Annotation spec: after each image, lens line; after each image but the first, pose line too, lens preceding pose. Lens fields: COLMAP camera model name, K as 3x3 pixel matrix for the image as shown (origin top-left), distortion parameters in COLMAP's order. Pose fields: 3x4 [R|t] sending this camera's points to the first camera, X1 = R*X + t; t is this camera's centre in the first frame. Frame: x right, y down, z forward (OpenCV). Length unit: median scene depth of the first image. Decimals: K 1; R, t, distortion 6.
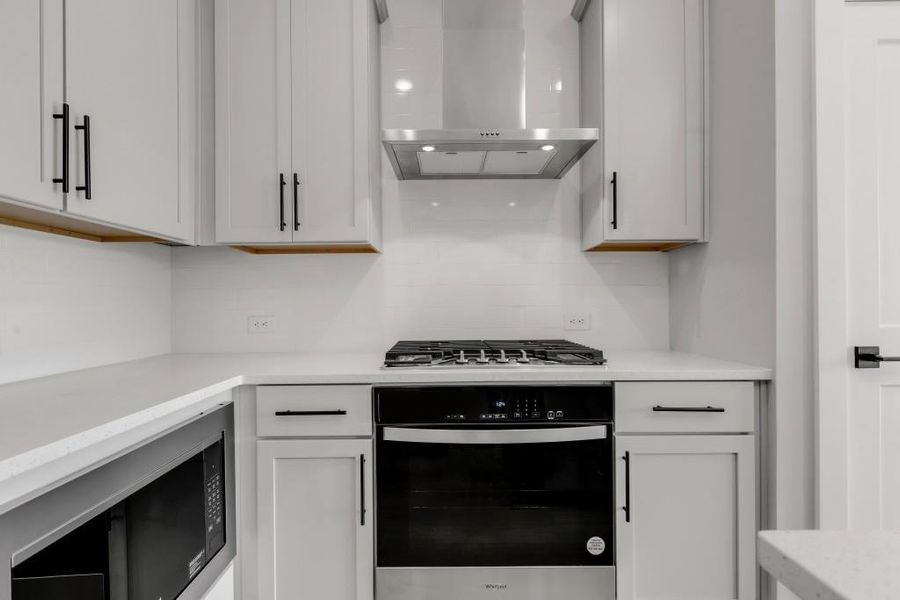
lens RADIAL K [[434.4, 0, 450.0], [0, 434.4, 300.0], [0, 0, 1]] dist [-0.002144, -0.000319]
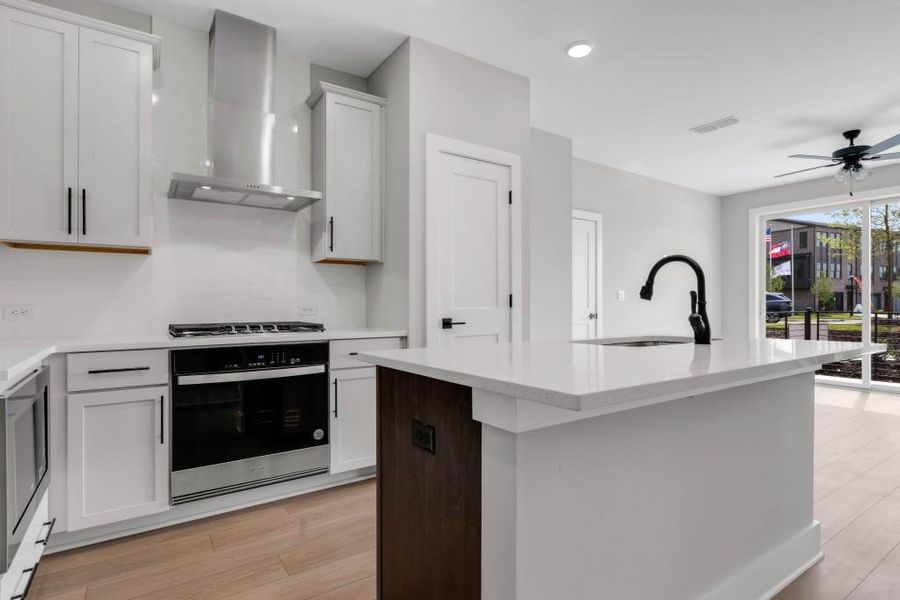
lens RADIAL K [[460.4, 0, 447.9], [0, 460.4, 303.7], [0, 0, 1]] dist [-0.001344, -0.000316]
pose [[0.833115, 0.006048, 0.553067, -0.253520], [-0.009654, 0.999947, 0.003609, 0.027643], [-0.553016, -0.008346, 0.833129, -0.815373]]
